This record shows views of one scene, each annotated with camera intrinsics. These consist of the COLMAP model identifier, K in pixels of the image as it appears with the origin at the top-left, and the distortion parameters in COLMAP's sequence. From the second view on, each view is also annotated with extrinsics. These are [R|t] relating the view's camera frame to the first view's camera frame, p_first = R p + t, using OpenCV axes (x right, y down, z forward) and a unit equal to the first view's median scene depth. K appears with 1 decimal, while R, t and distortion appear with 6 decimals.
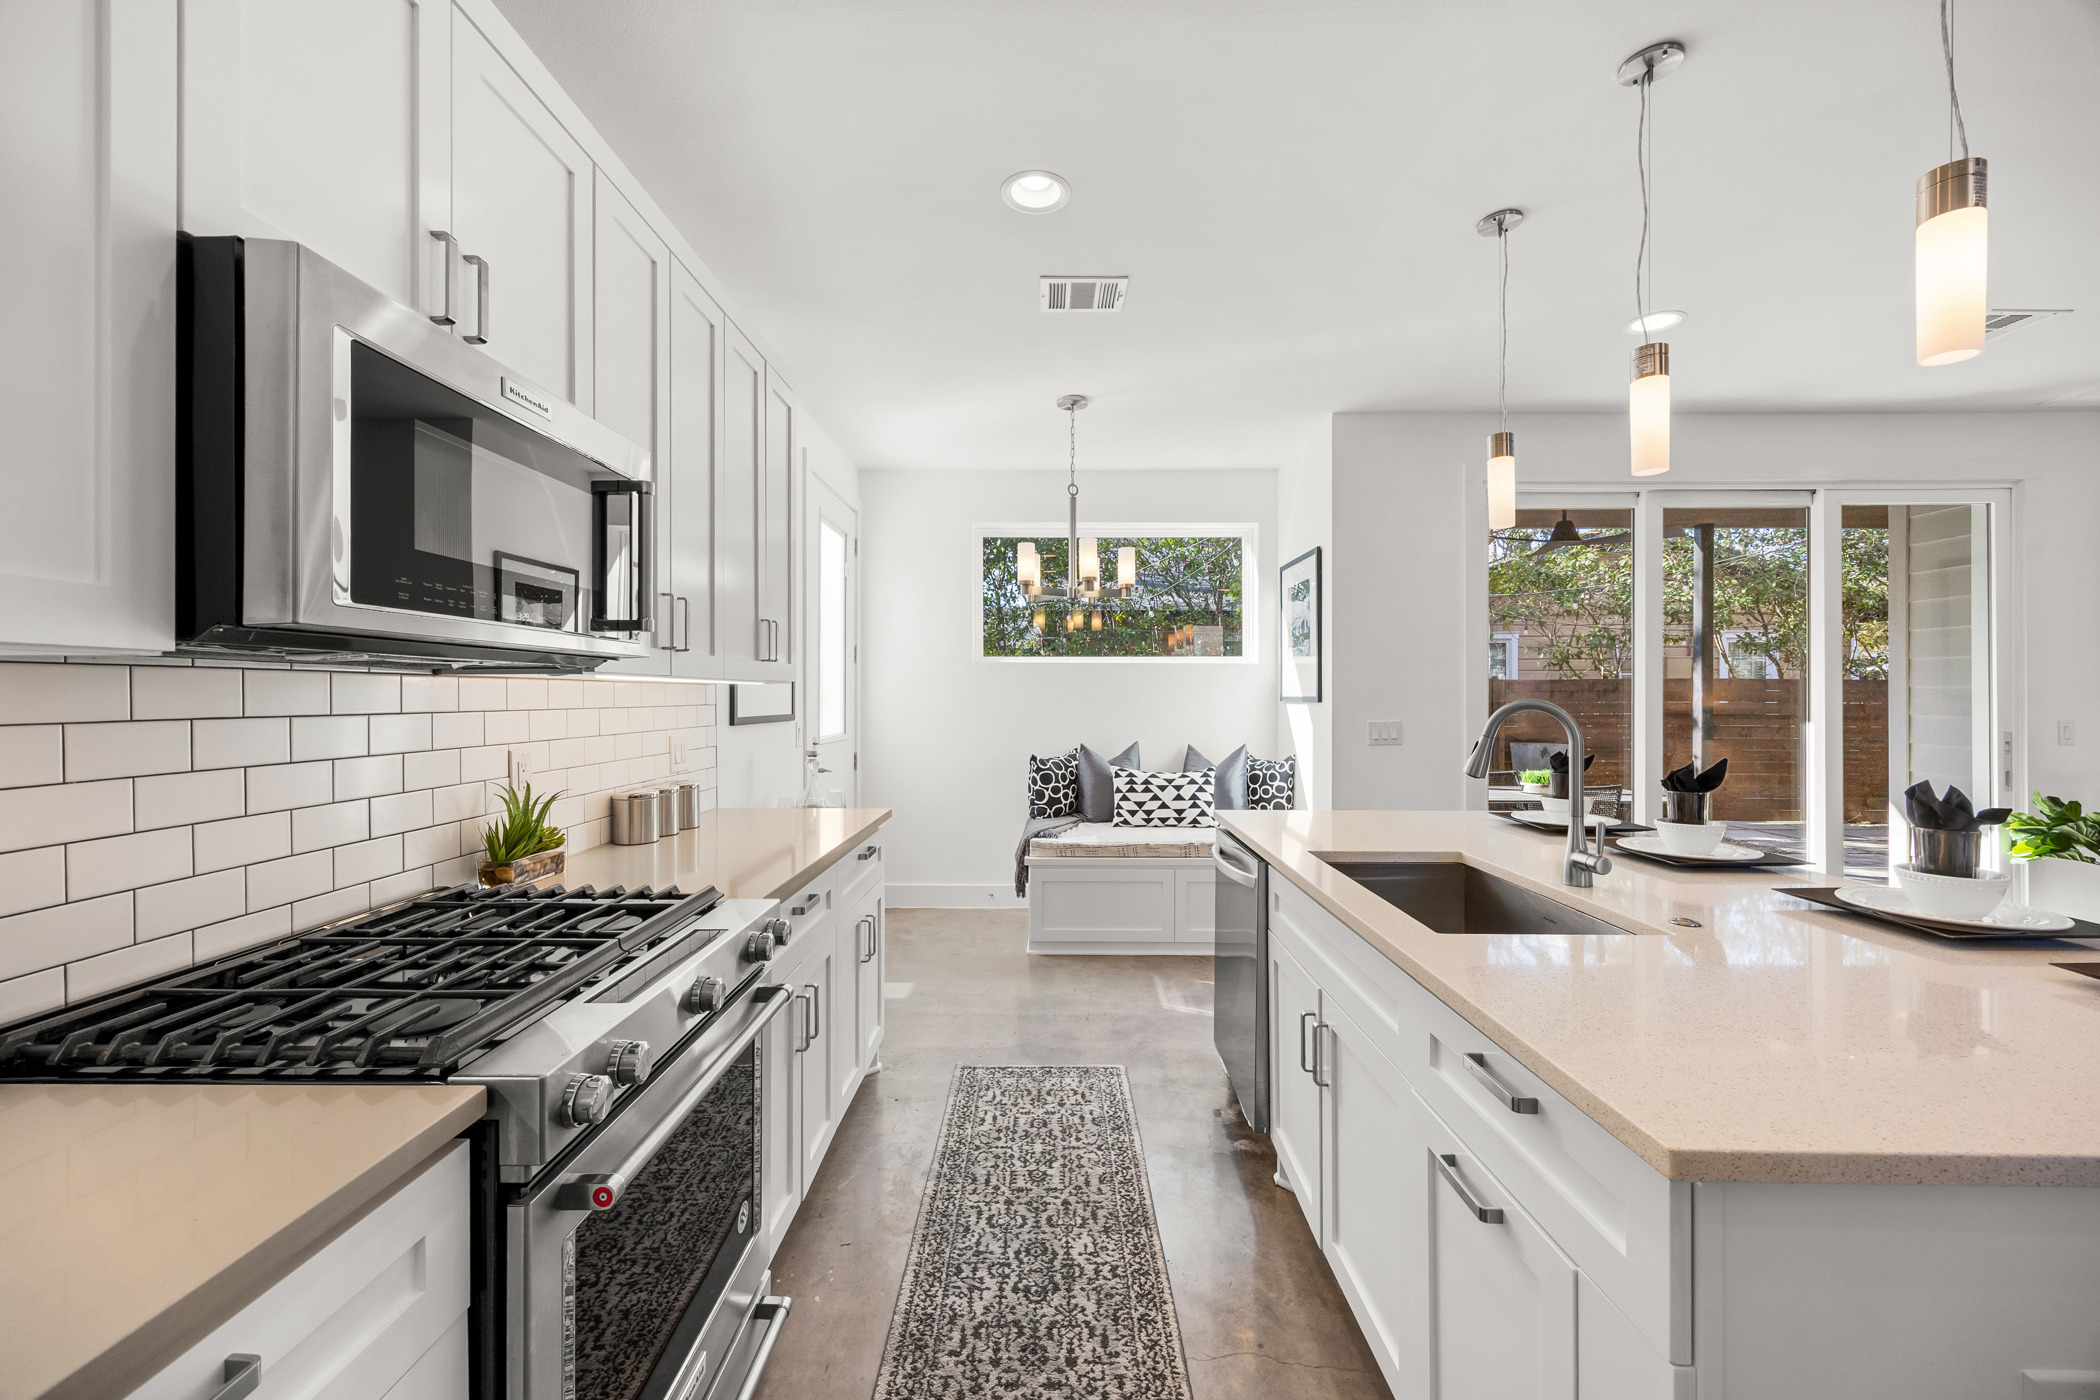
lens RADIAL K [[830.2, 0, 1049.3], [0, 830.2, 696.3], [0, 0, 1]] dist [0.013746, 0.000094]
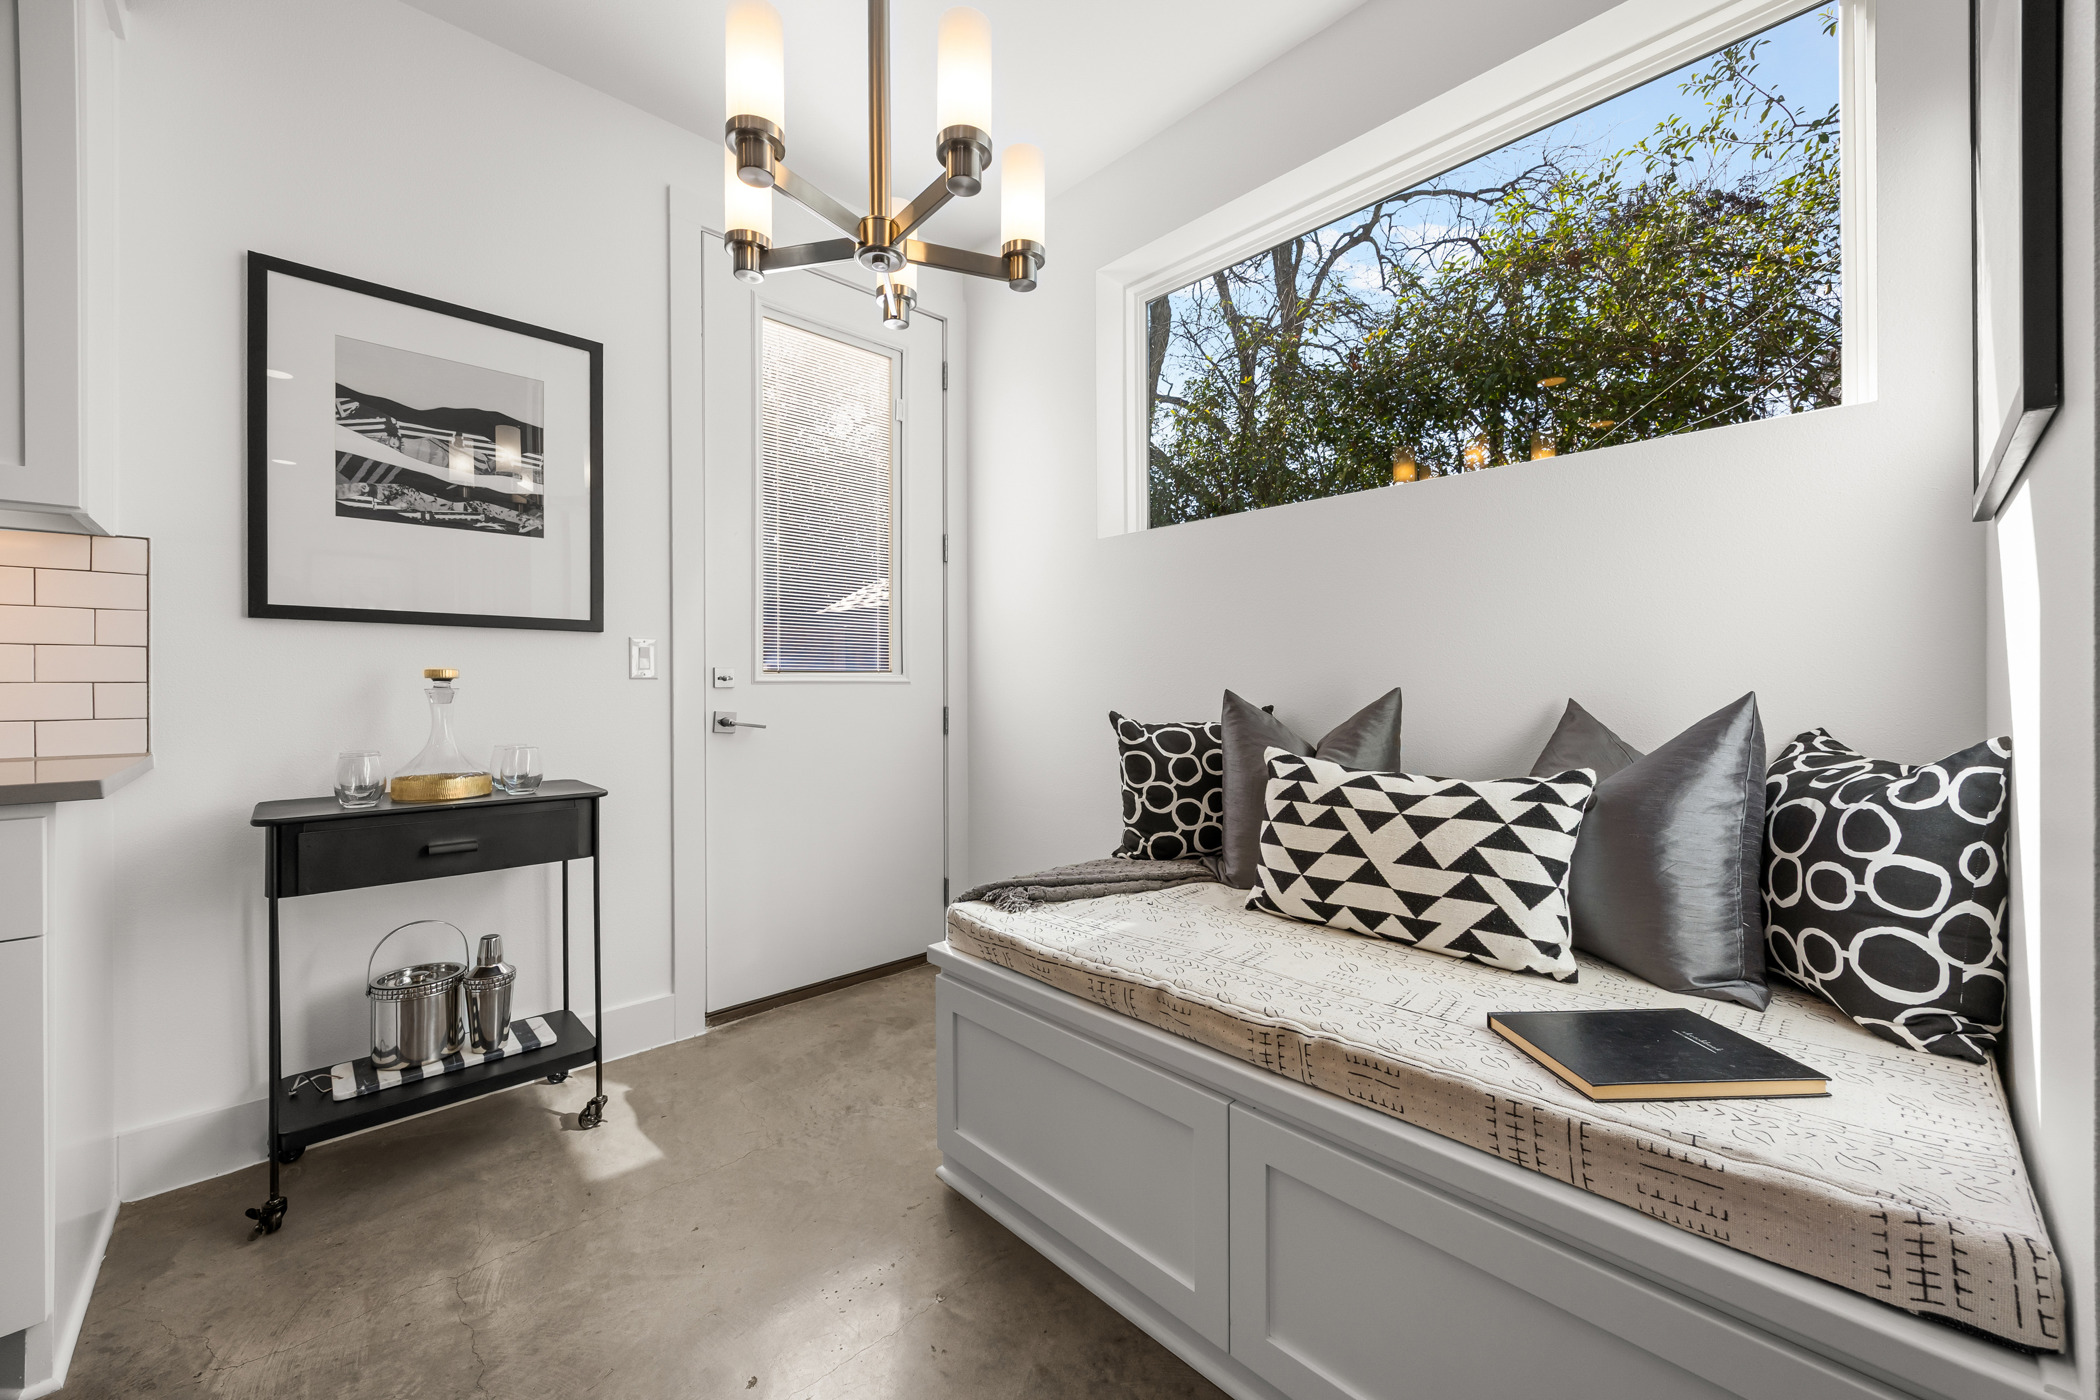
lens RADIAL K [[830.2, 0, 1049.3], [0, 830.2, 701.0], [0, 0, 1]] dist [0.013746, 0.000094]
pose [[0.702956, 0.012960, -0.711116, 0.279391], [-0.000125, 0.999836, 0.018099, 0.057419], [0.711234, -0.012634, 0.702842, 0.677865]]
